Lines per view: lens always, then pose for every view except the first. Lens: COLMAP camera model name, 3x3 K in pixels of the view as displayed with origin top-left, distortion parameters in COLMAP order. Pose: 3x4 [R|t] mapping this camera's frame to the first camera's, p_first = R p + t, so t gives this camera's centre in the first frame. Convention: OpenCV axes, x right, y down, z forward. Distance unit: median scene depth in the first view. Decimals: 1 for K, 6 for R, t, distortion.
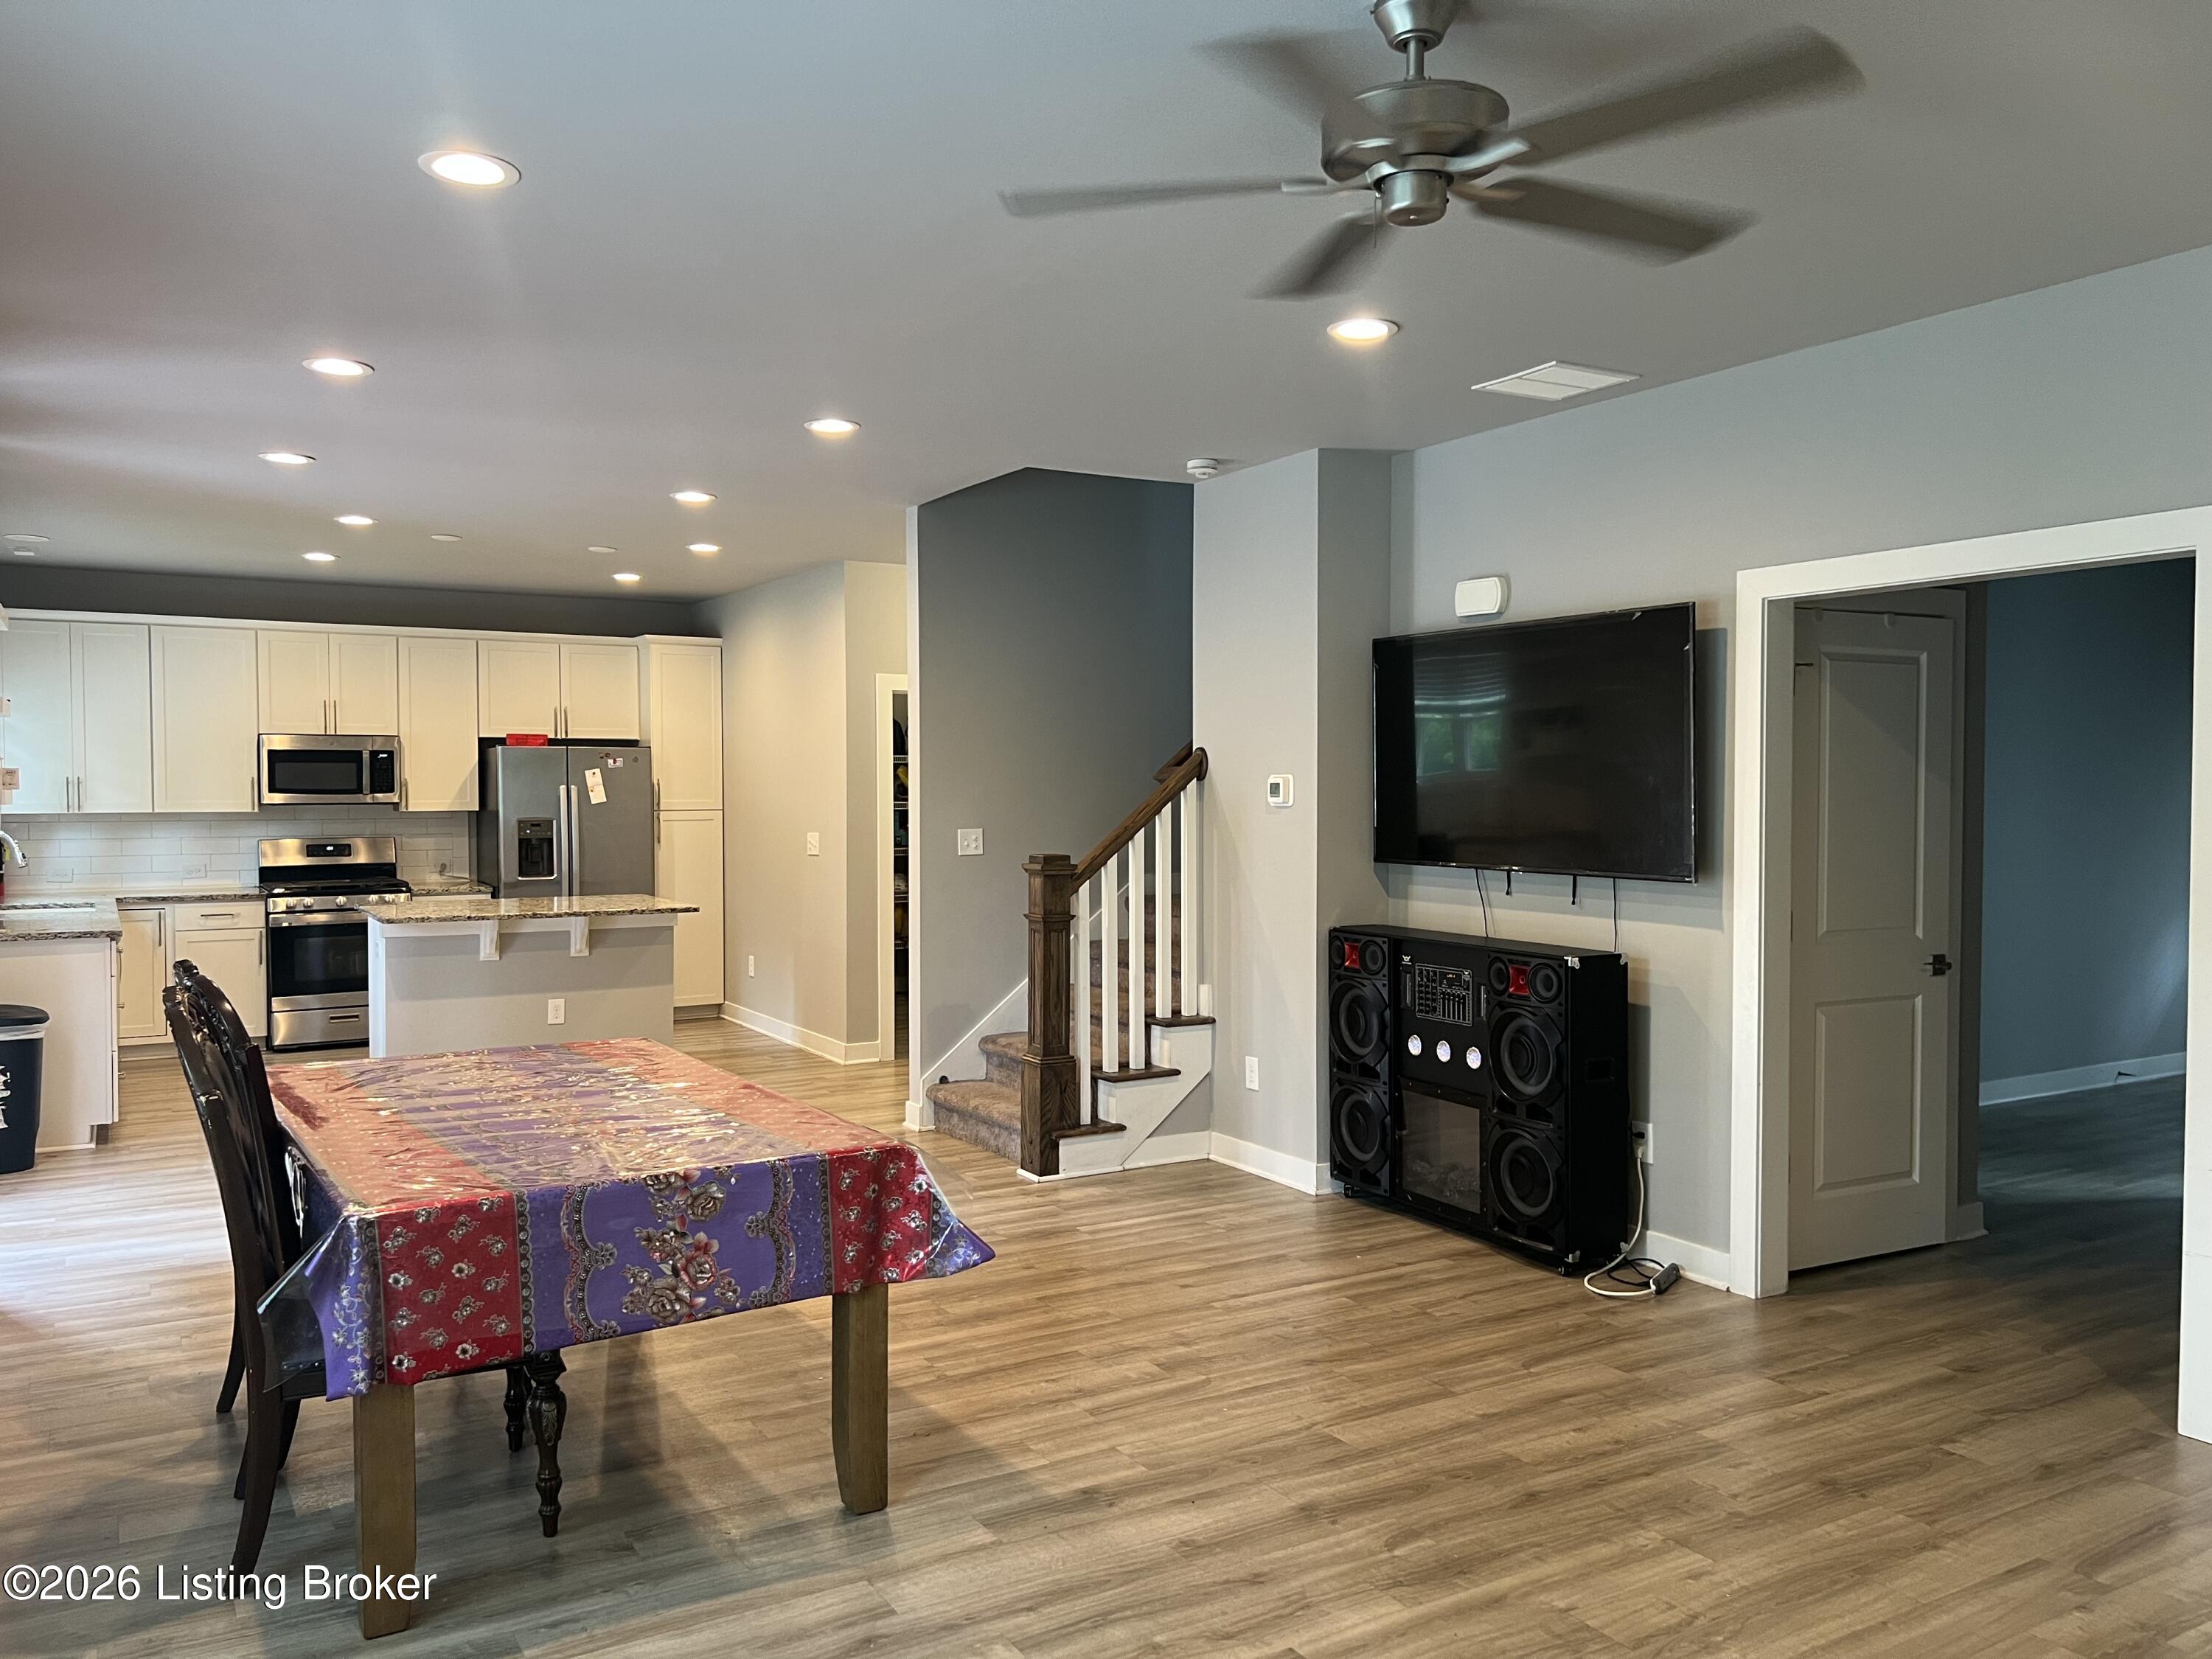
lens RADIAL K [[1671.2, 0, 1093.7], [0, 1671.2, 828.3], [0, 0, 1]] dist [0.056777, -0.067989]
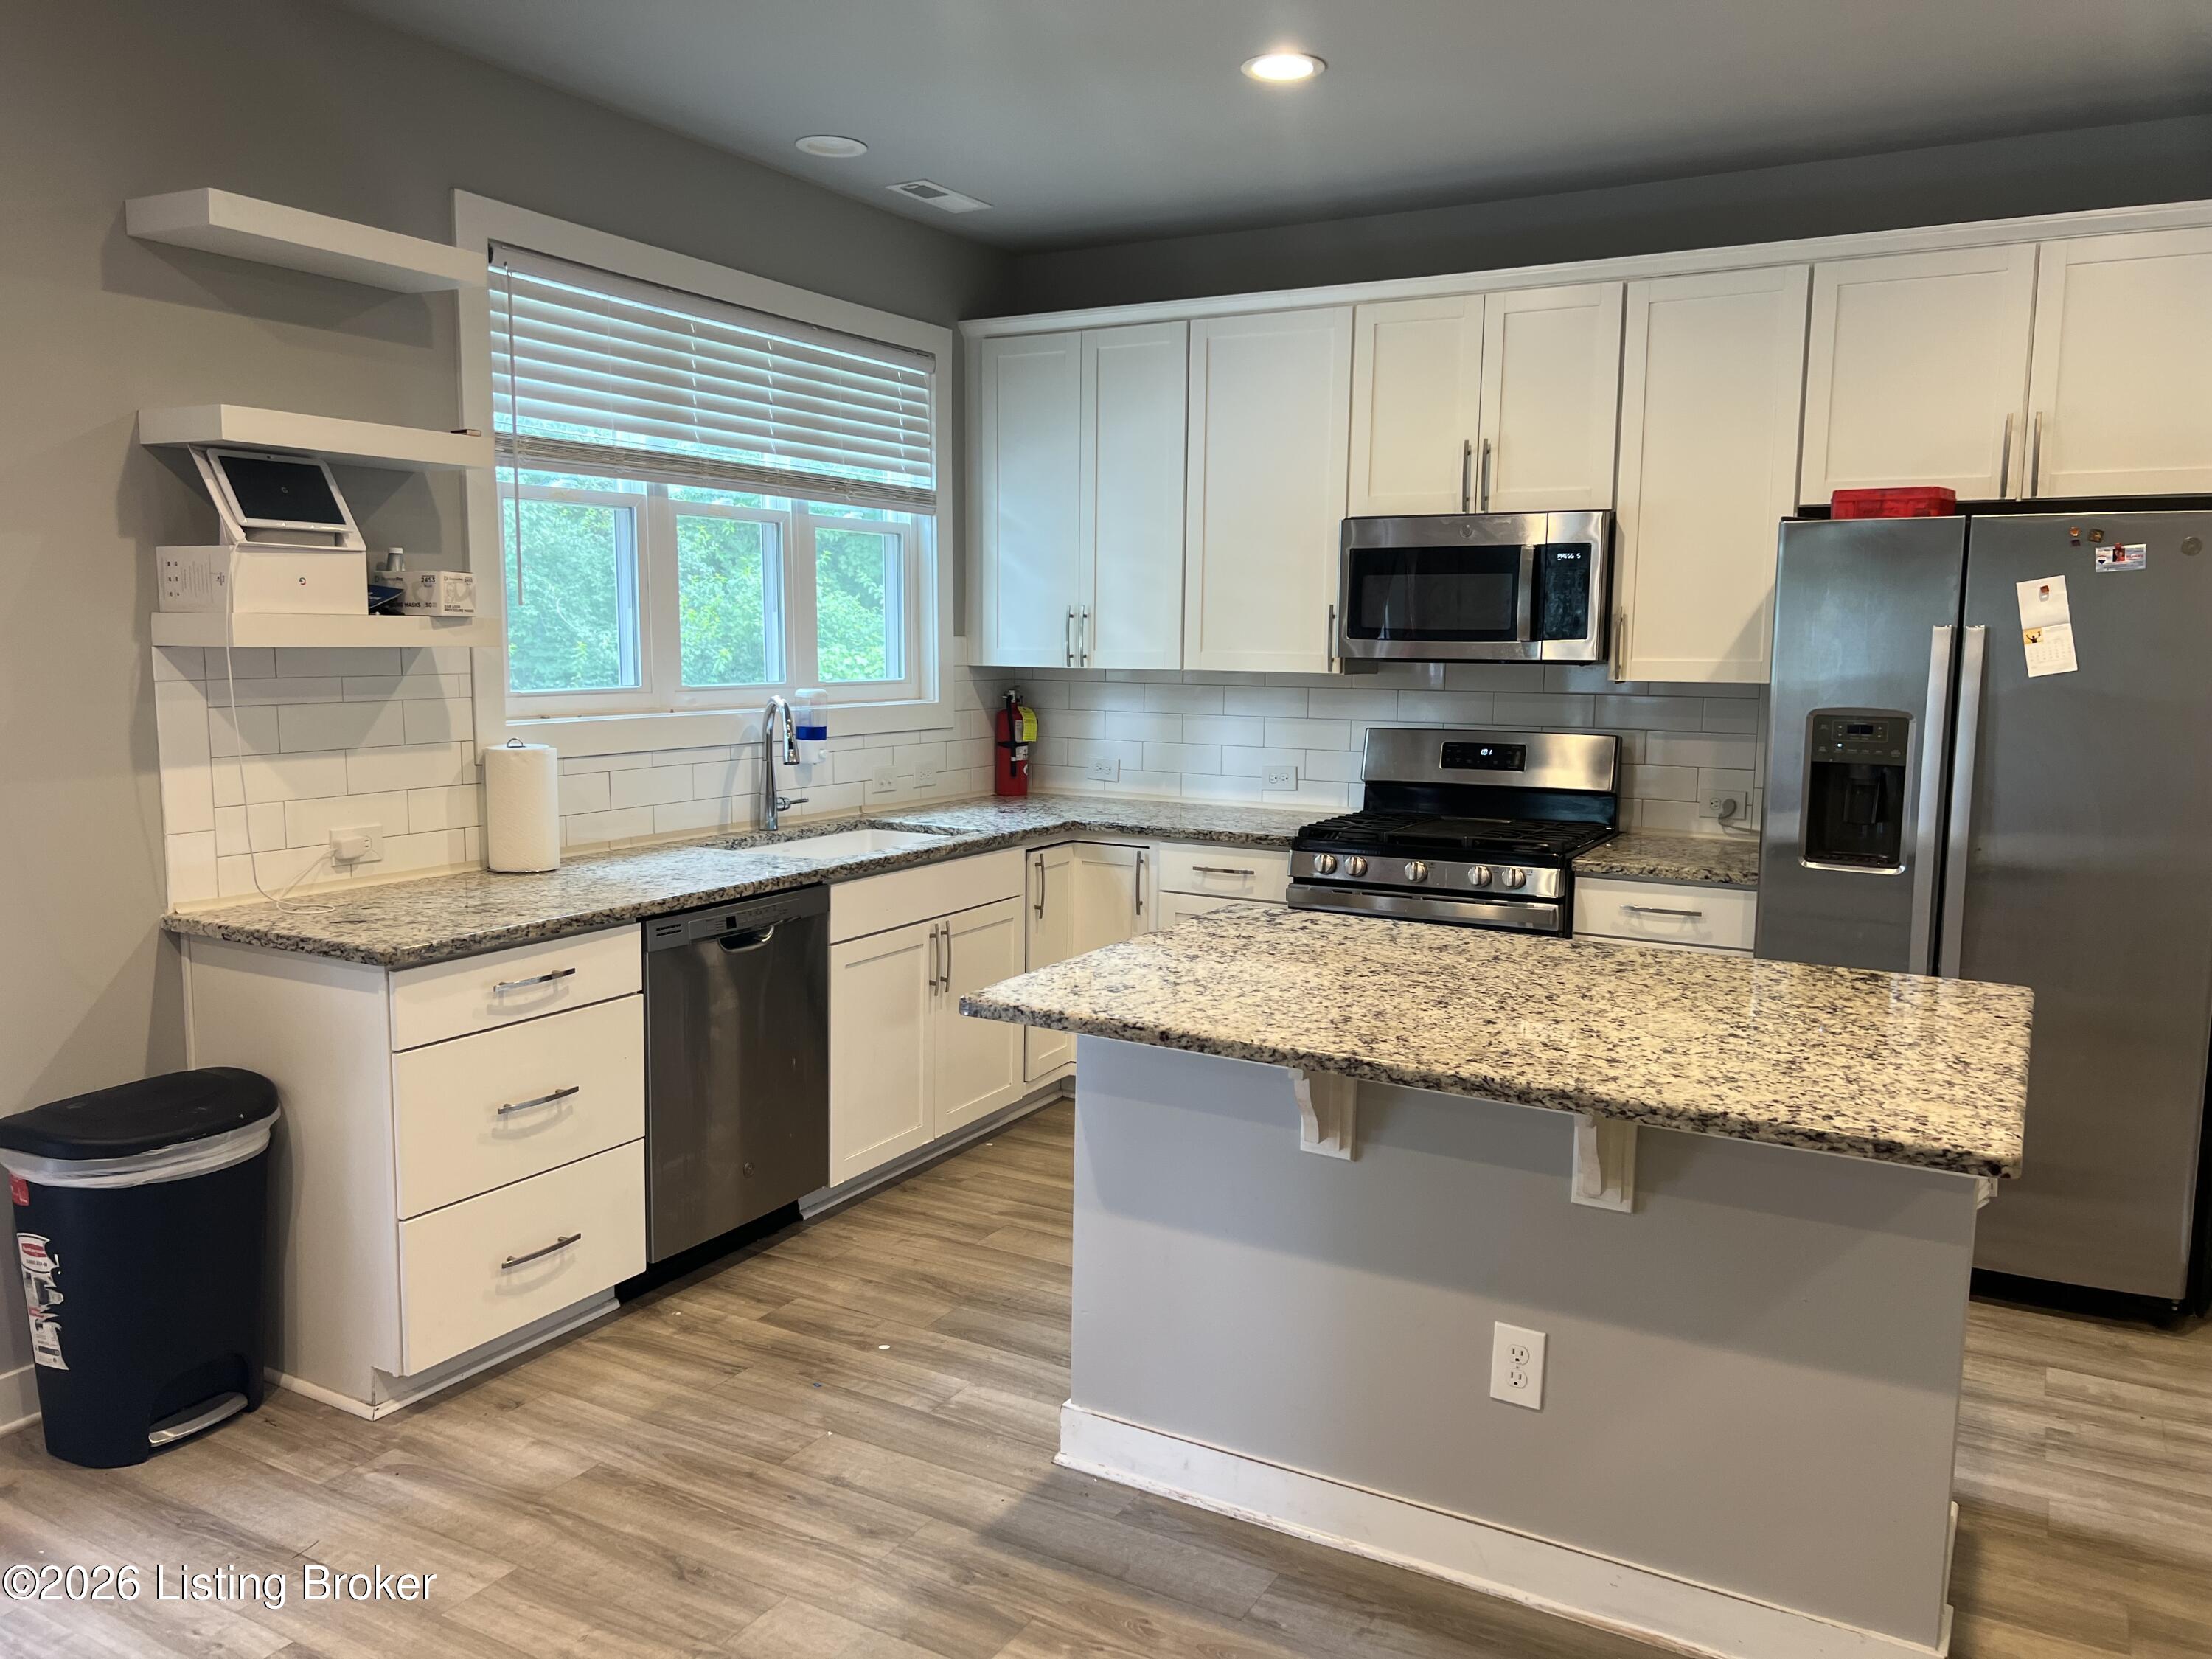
lens RADIAL K [[1671.2, 0, 1111.9], [0, 1671.2, 824.5], [0, 0, 1]] dist [0.056777, -0.067989]
pose [[0.504223, 0.109180, -0.856644, -0.157592], [-0.034258, 0.993724, 0.106486, -0.026530], [0.862894, -0.024346, 0.504798, 1.157717]]
